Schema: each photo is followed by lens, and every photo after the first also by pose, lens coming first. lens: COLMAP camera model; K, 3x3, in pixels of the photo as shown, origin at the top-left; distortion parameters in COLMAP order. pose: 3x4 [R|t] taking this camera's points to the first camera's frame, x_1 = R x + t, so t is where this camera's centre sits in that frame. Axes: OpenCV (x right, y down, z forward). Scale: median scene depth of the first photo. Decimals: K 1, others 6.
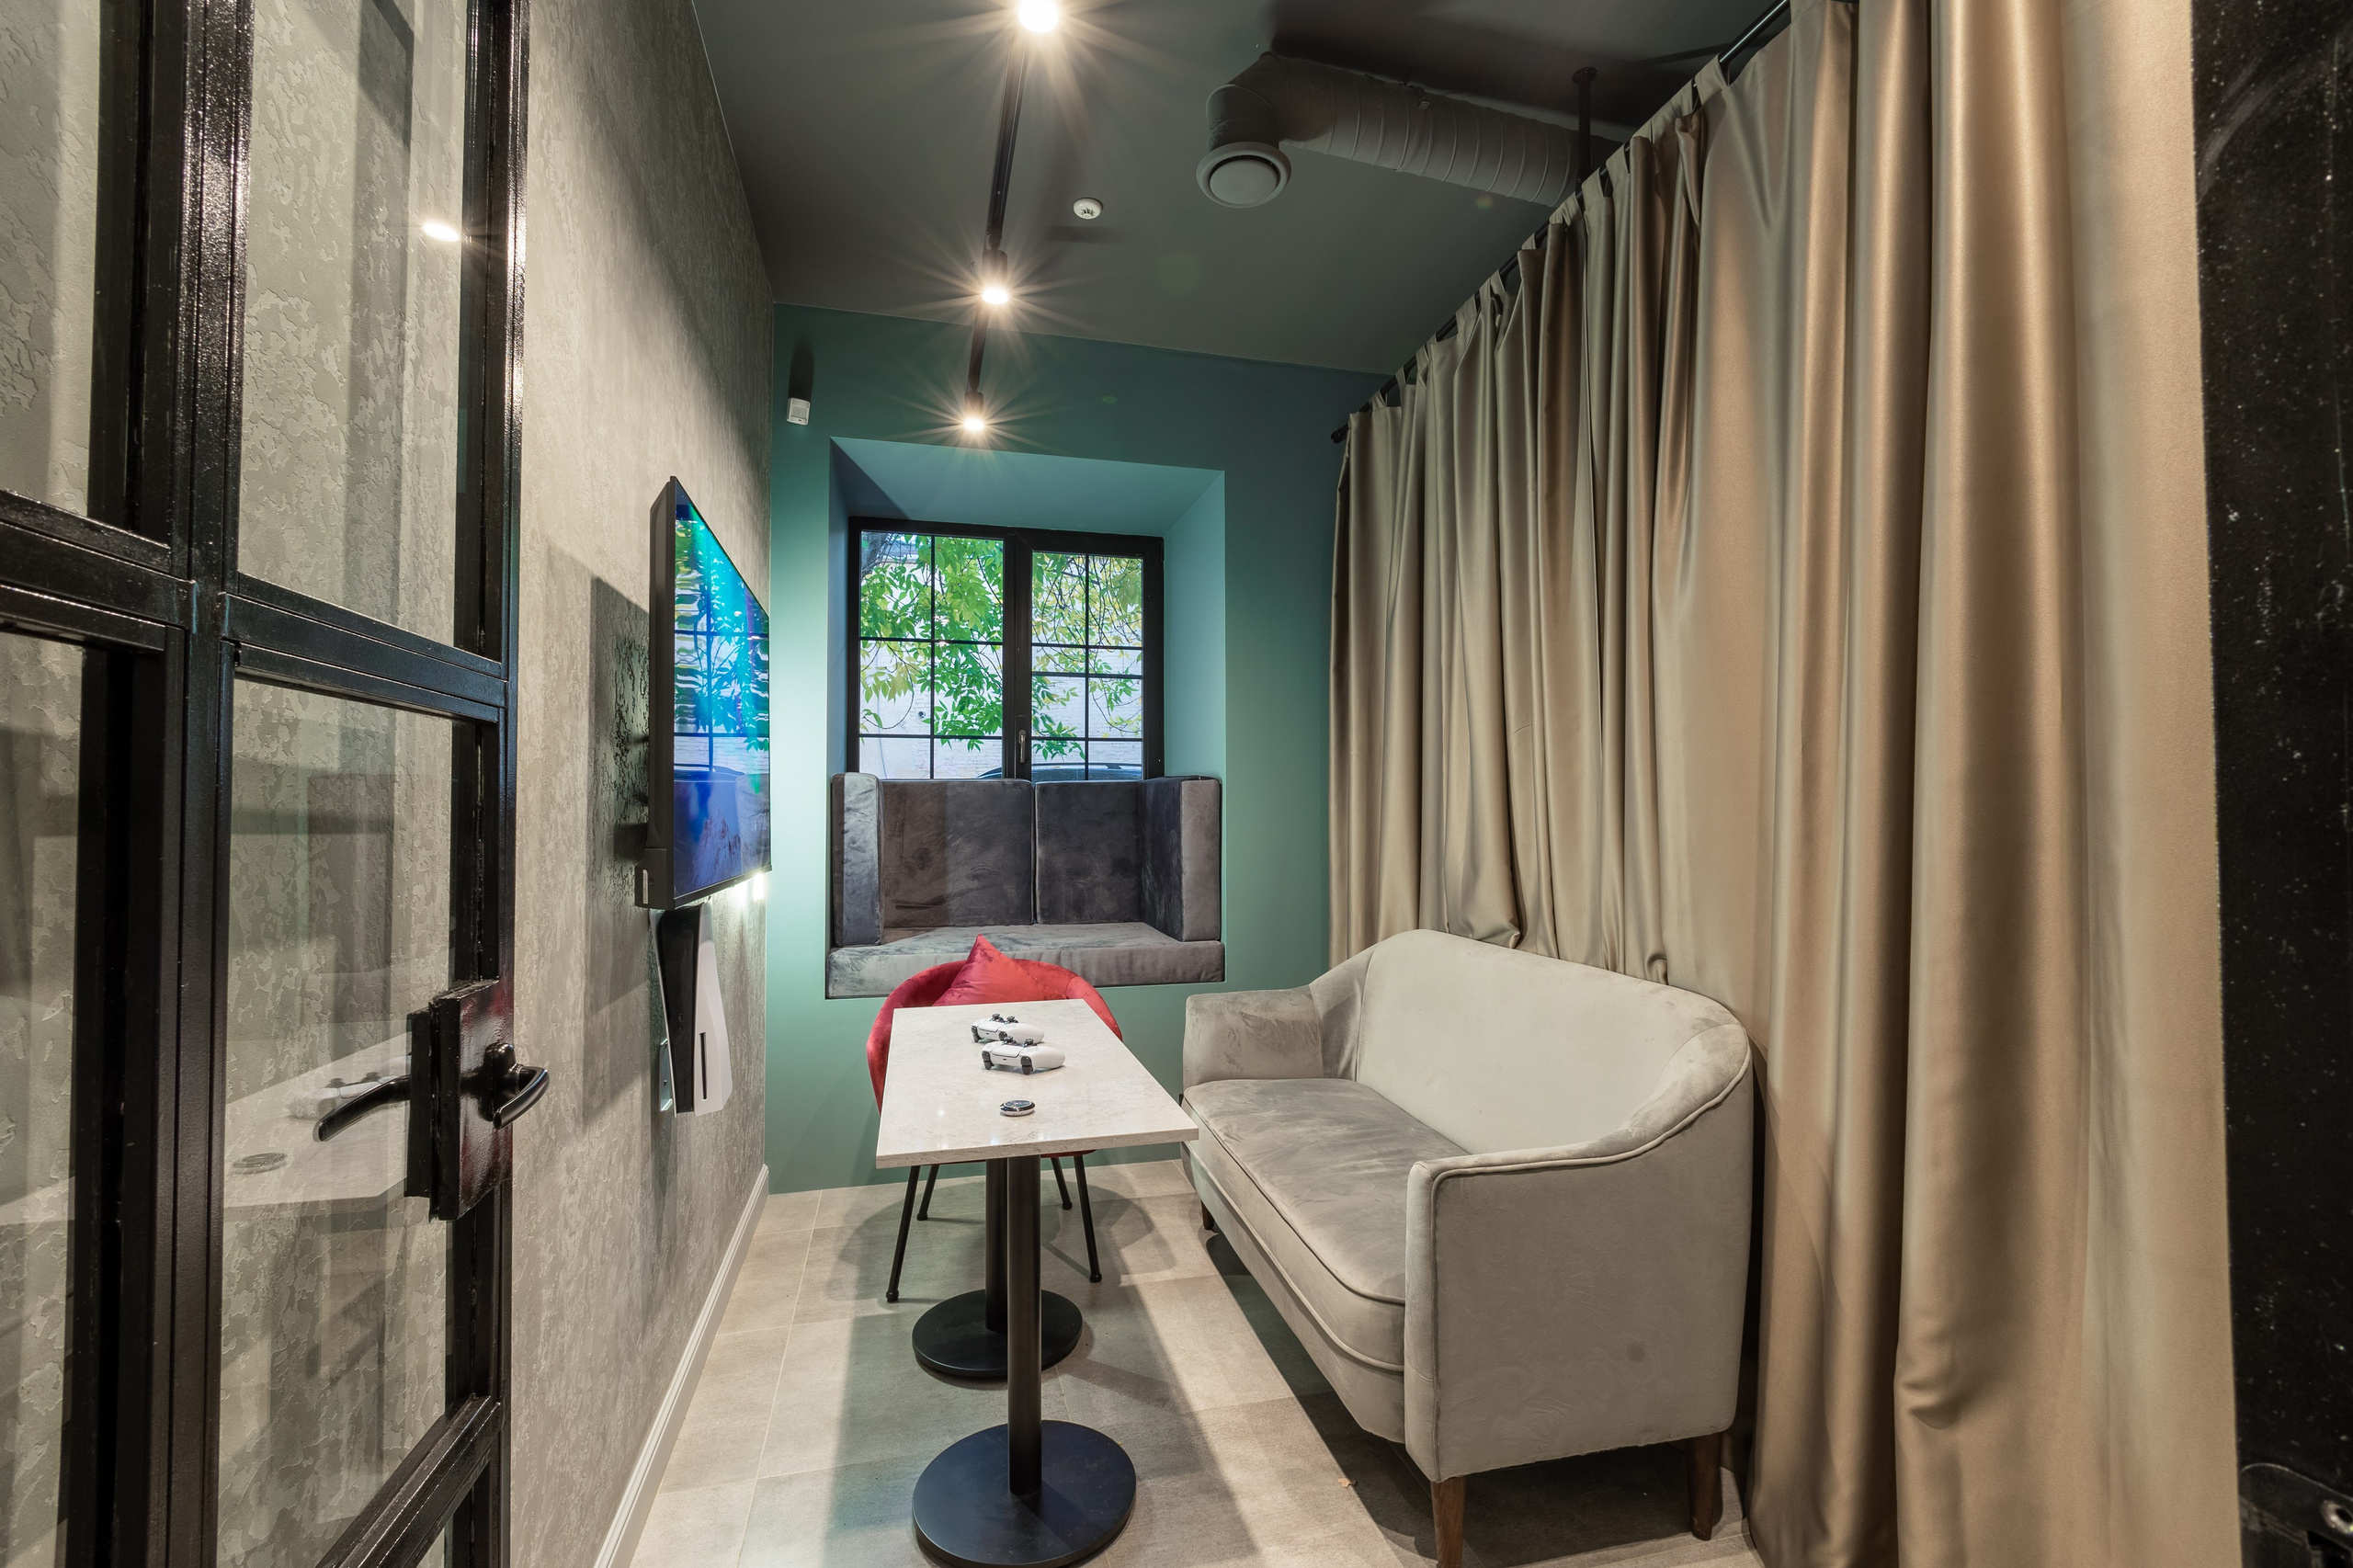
lens RADIAL K [[1036.7, 0, 1177.4], [0, 1036.7, 783.3], [0, 0, 1]] dist [-0.002379, -0.000017]
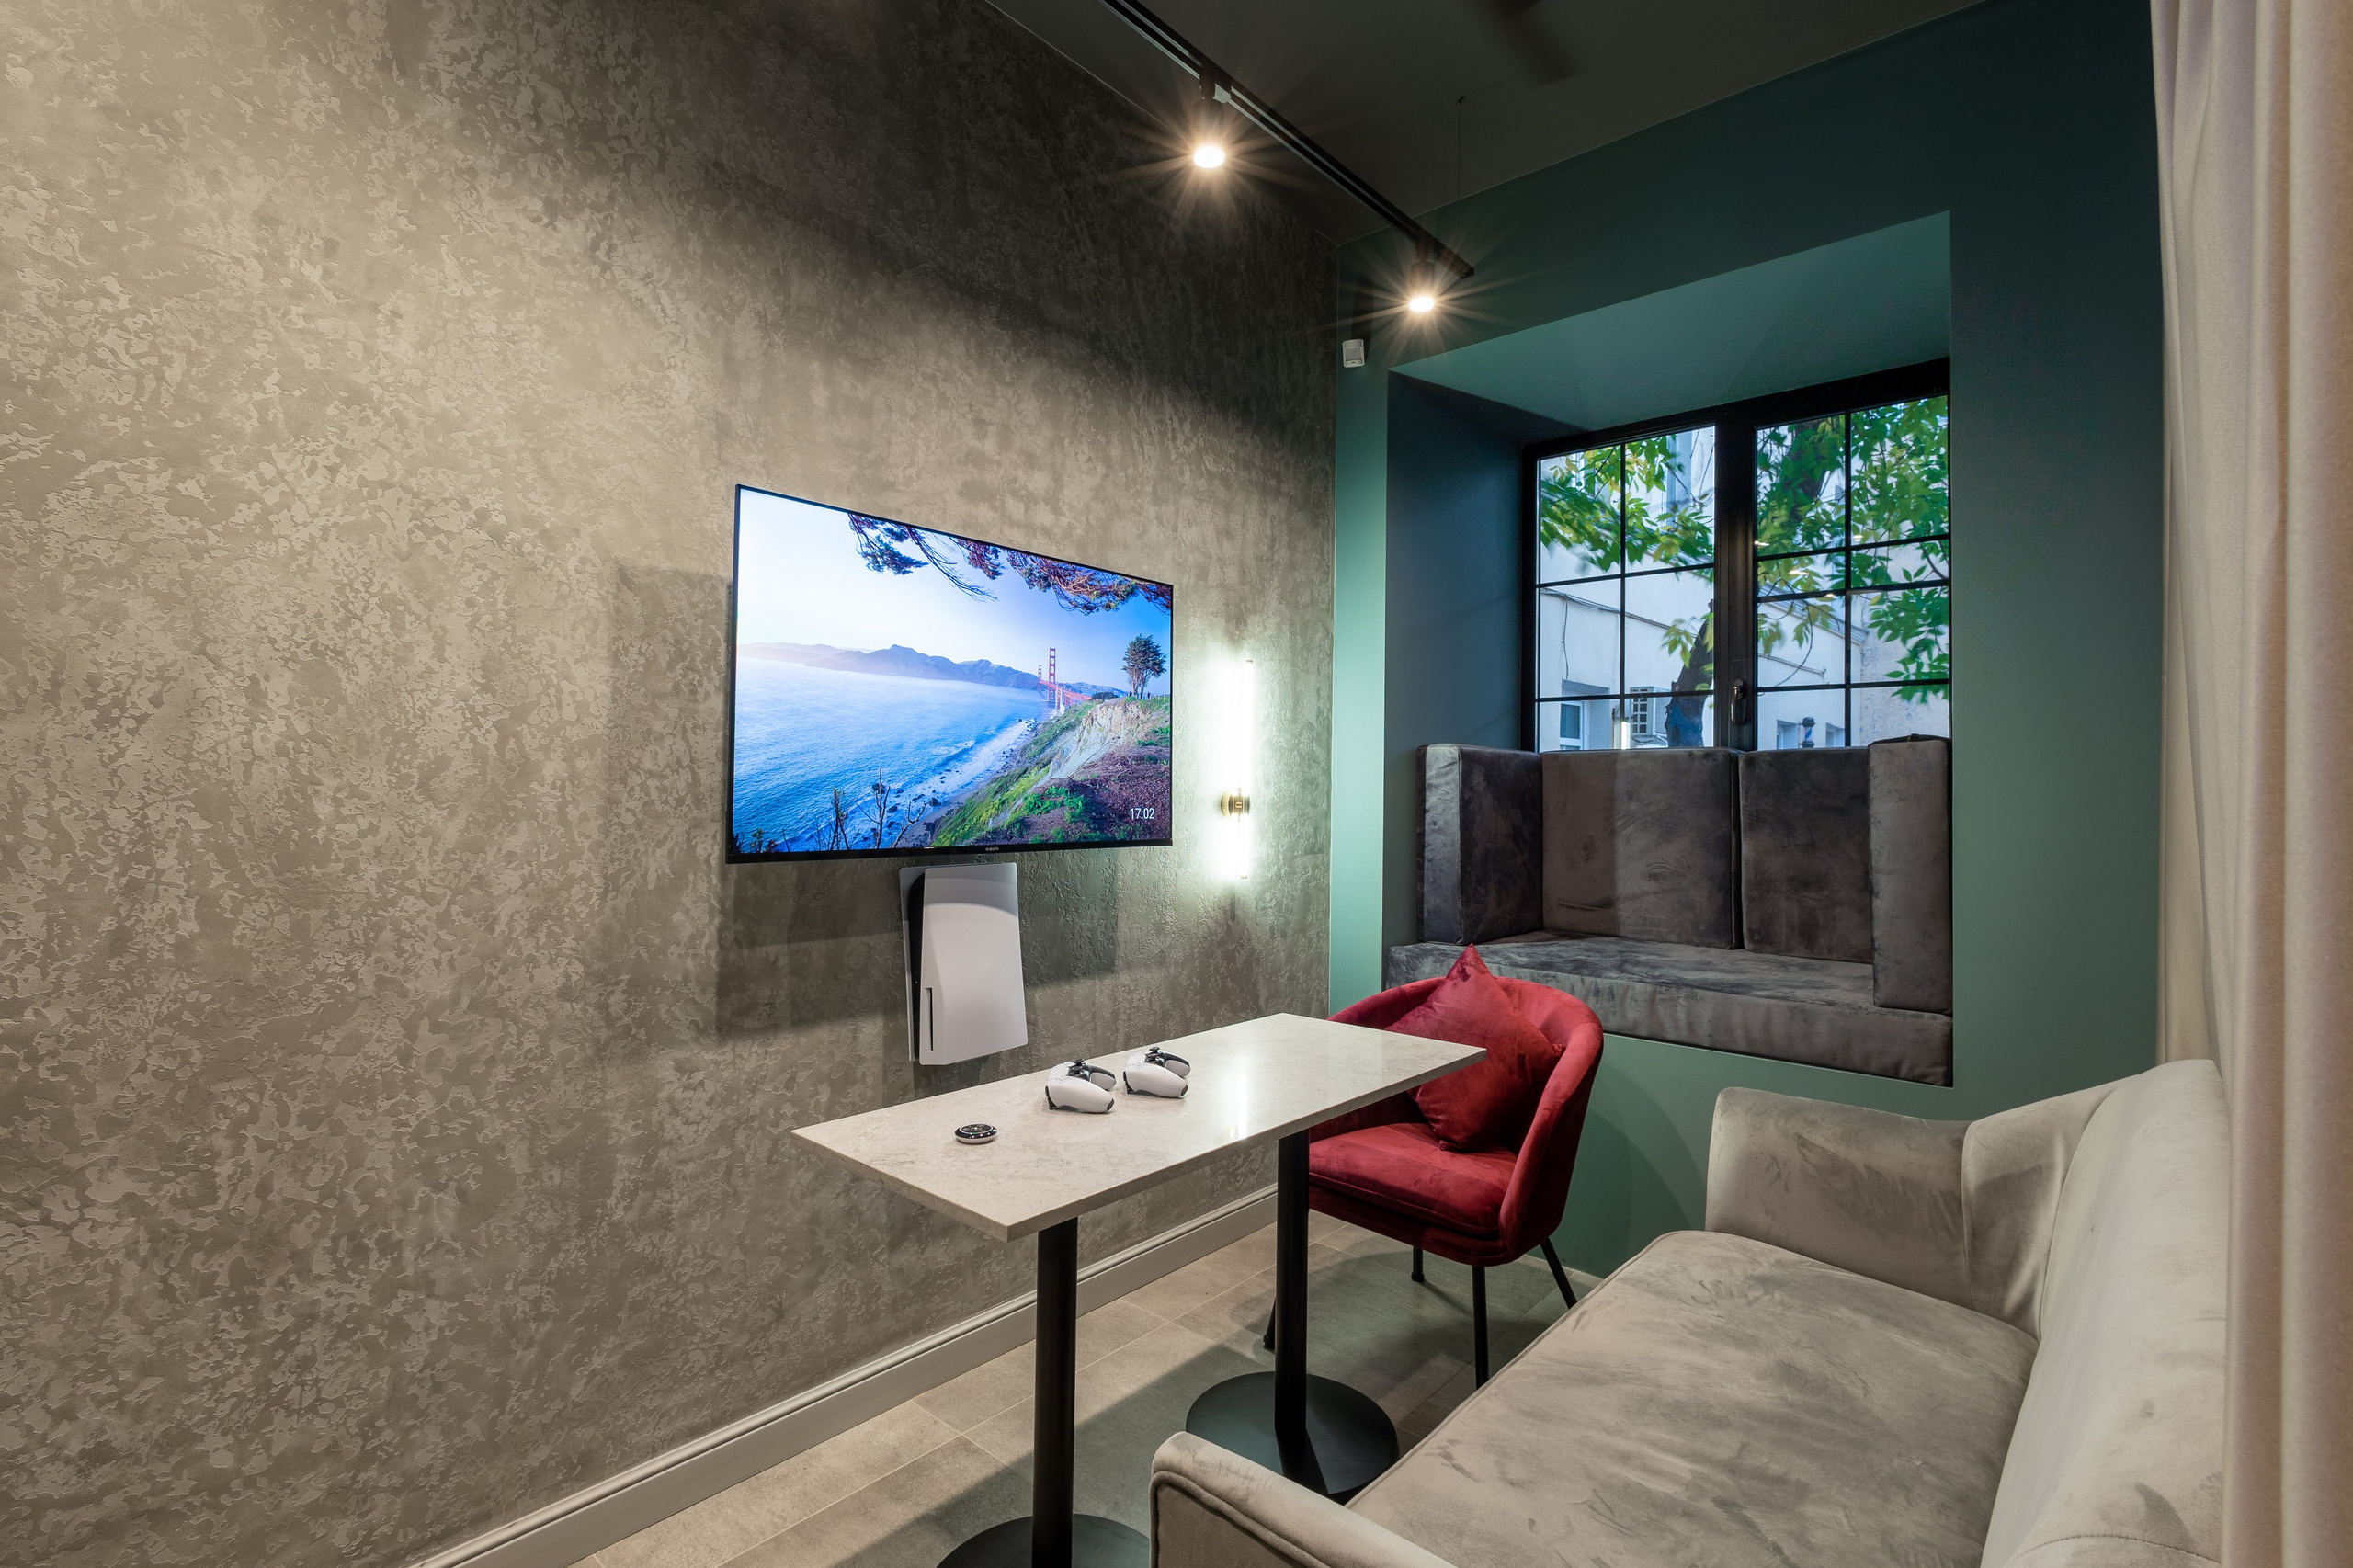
lens RADIAL K [[1077.2, 0, 1176.3], [0, 1077.2, 760.9], [0, 0, 1]] dist [0.001252, -0.000087]
pose [[0.548094, -0.012555, -0.836322, 0.379092], [0.009984, 0.999914, -0.008468, 0.011297], [0.836357, -0.003708, 0.548173, 0.371728]]
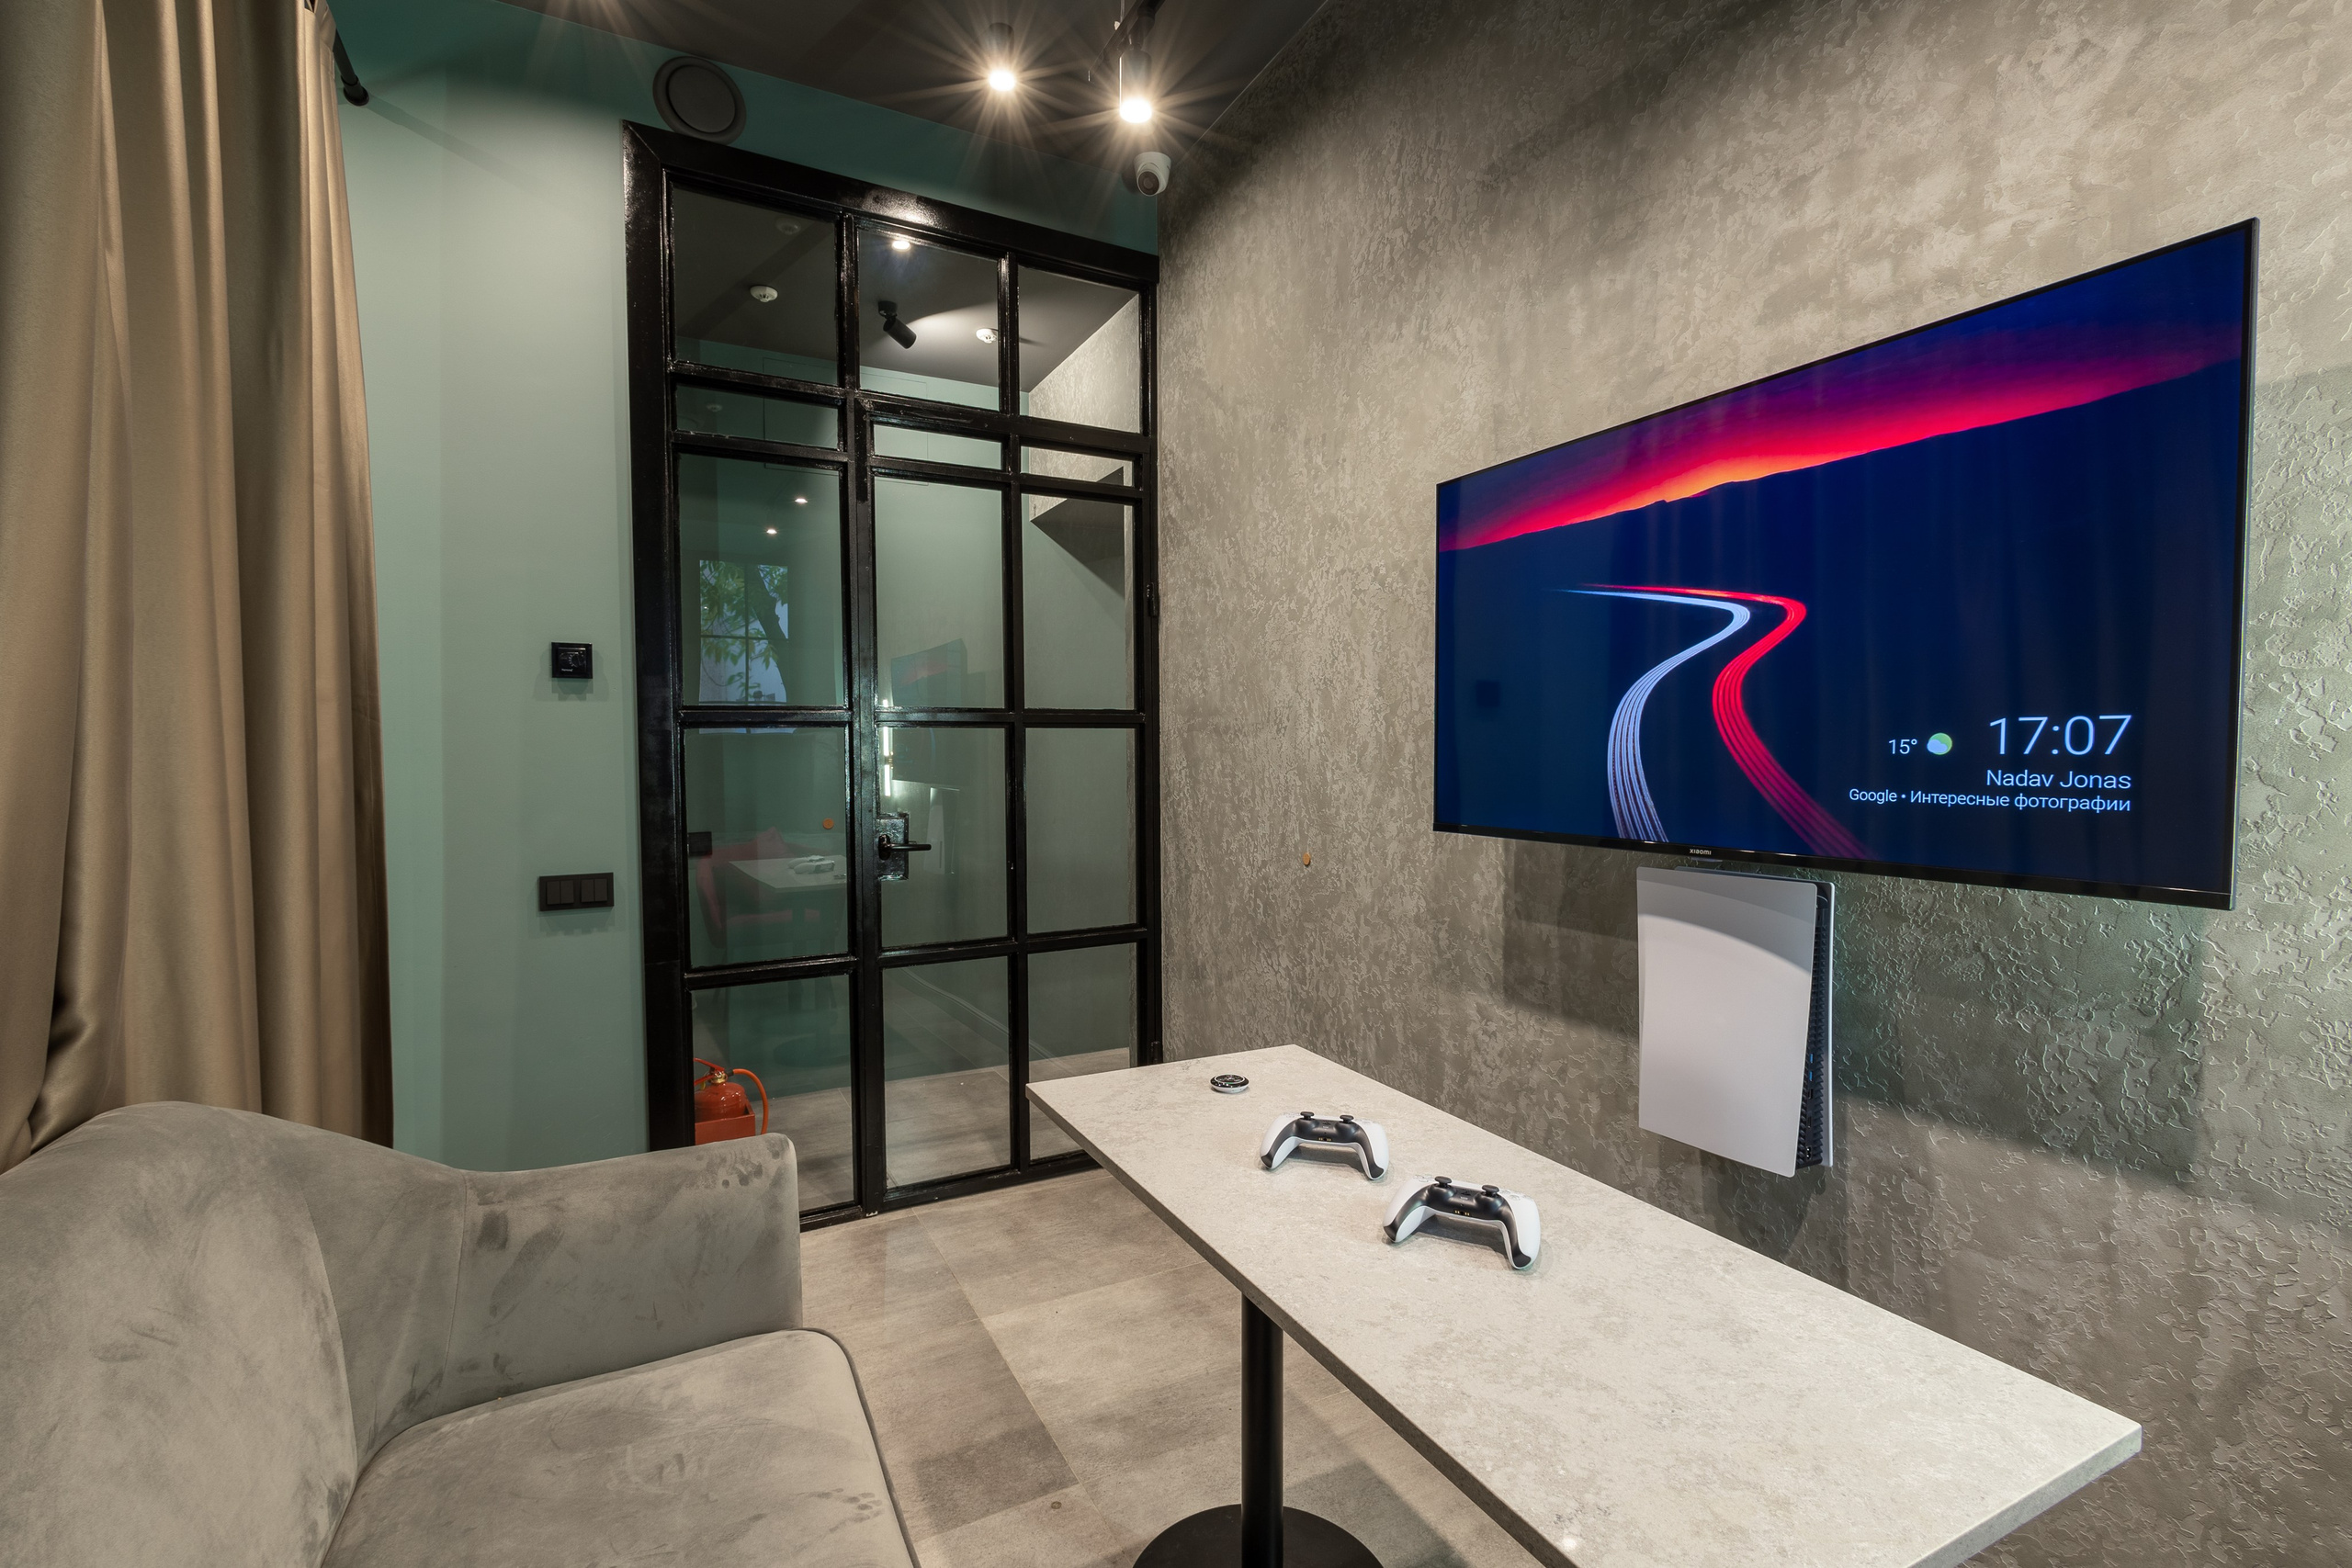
lens RADIAL K [[1052.3, 0, 1170.7], [0, 1052.3, 785.5], [0, 0, 1]] dist [-0.002609, -0.000071]
pose [[-0.977463, 0.015001, -0.210572, 0.049142], [0.014279, 0.999886, 0.004951, 0.026784], [0.210623, 0.001832, -0.977566, 1.069777]]
